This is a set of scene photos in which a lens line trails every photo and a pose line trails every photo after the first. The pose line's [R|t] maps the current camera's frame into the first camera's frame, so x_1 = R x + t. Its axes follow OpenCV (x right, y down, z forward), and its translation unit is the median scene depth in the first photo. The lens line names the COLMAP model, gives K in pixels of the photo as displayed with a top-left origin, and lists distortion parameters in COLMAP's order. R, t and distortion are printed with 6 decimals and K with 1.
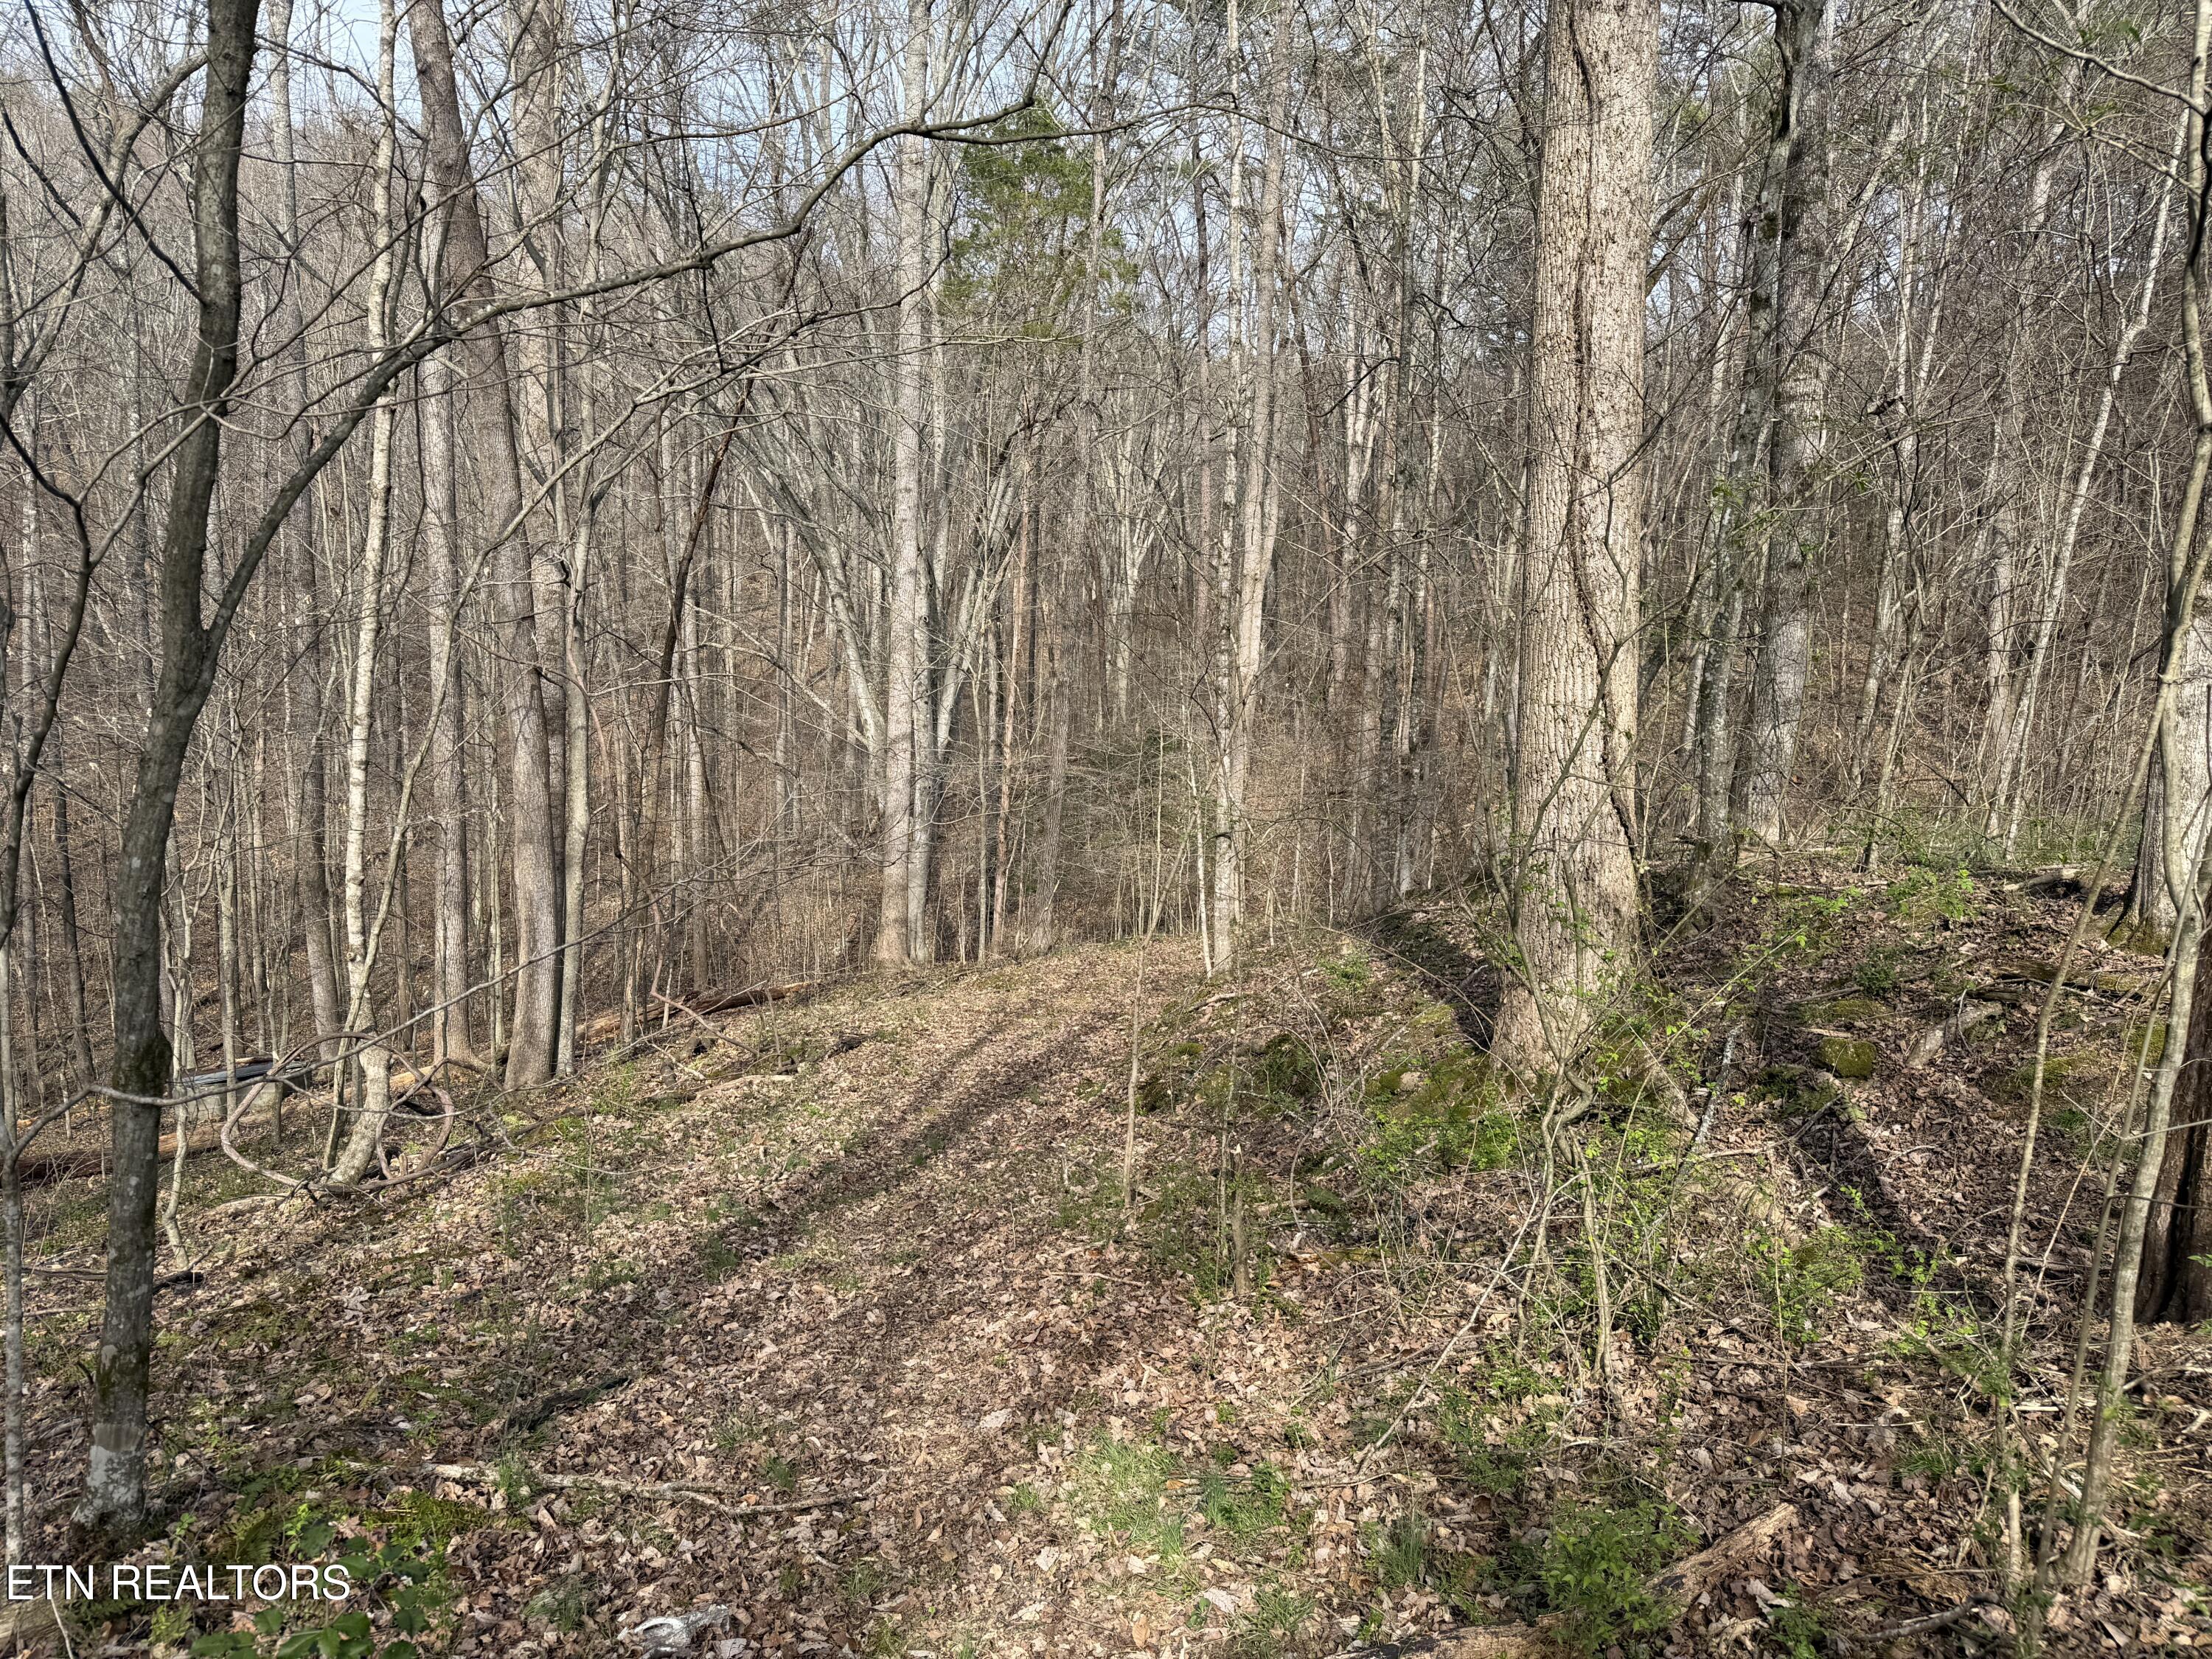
lens RADIAL K [[1507.3, 0, 1071.3], [0, 1507.3, 841.3], [0, 0, 1]] dist [0.065295, -0.025300]
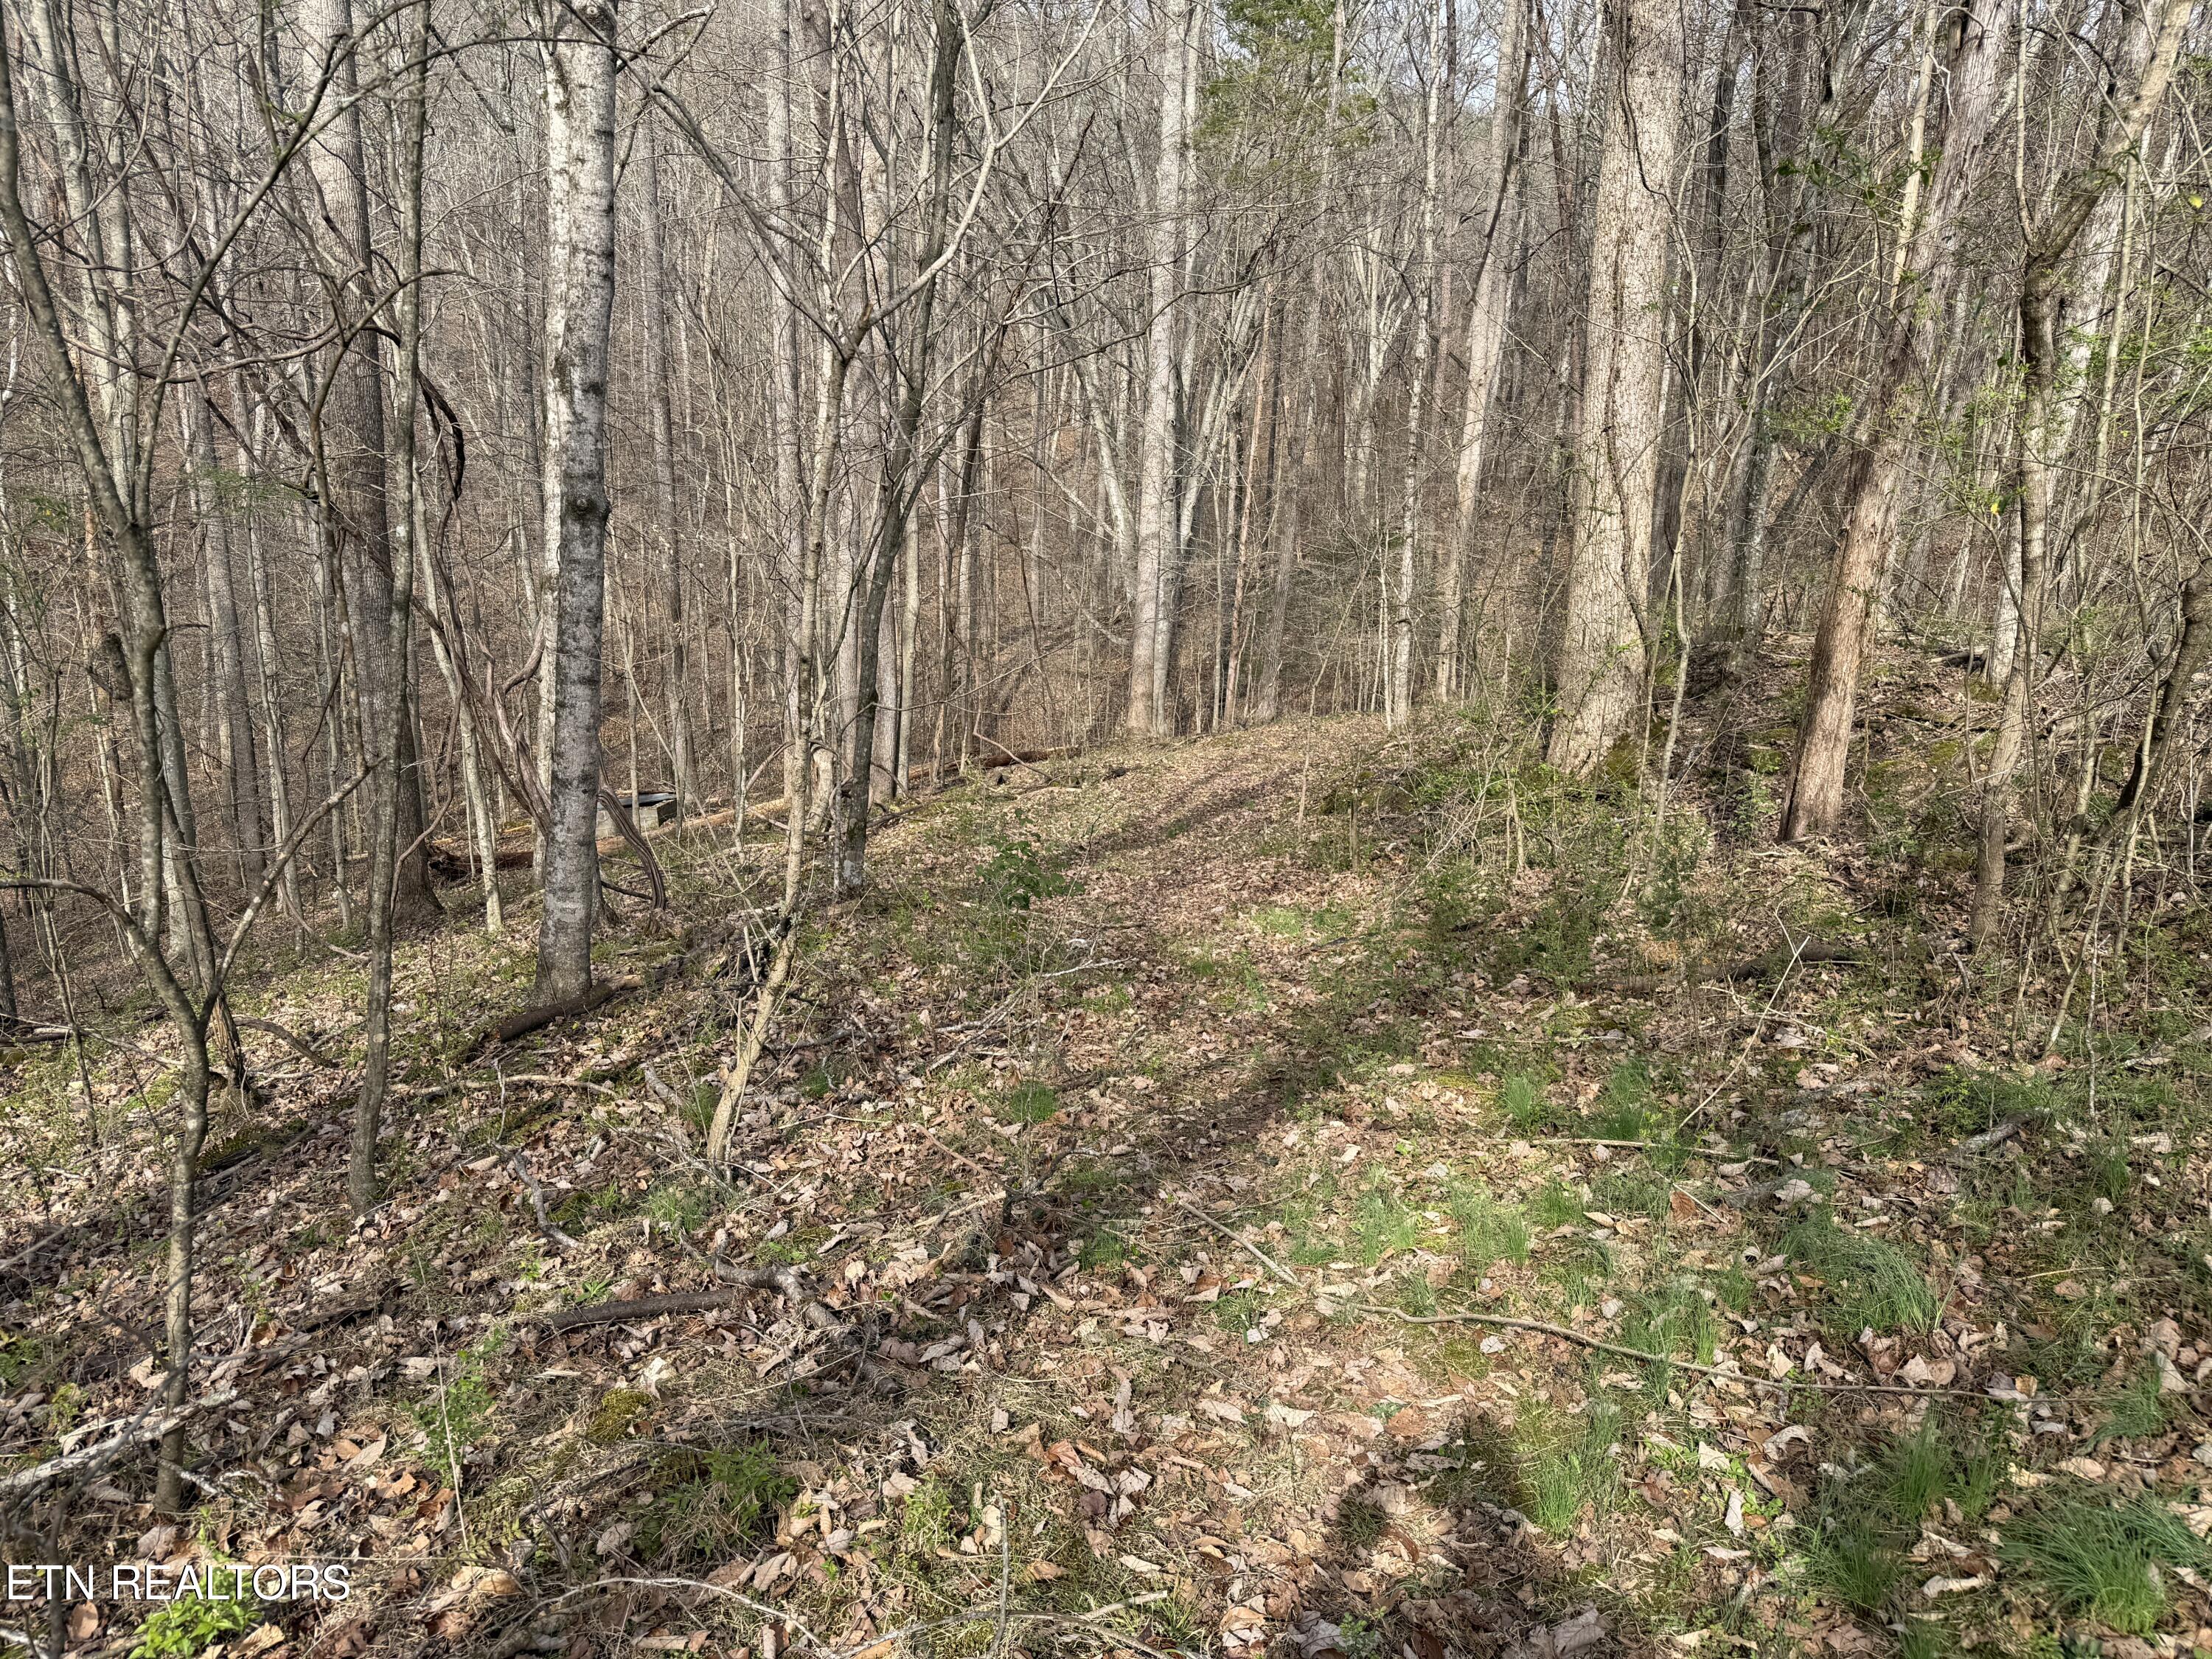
lens RADIAL K [[1507.3, 0, 1071.3], [0, 1507.3, 841.3], [0, 0, 1]] dist [0.065295, -0.025300]
pose [[0.987895, 0.034352, -0.151274, 0.010031], [-0.013296, 0.990335, 0.138059, 0.003629], [0.154555, -0.134376, 0.978803, -0.167796]]
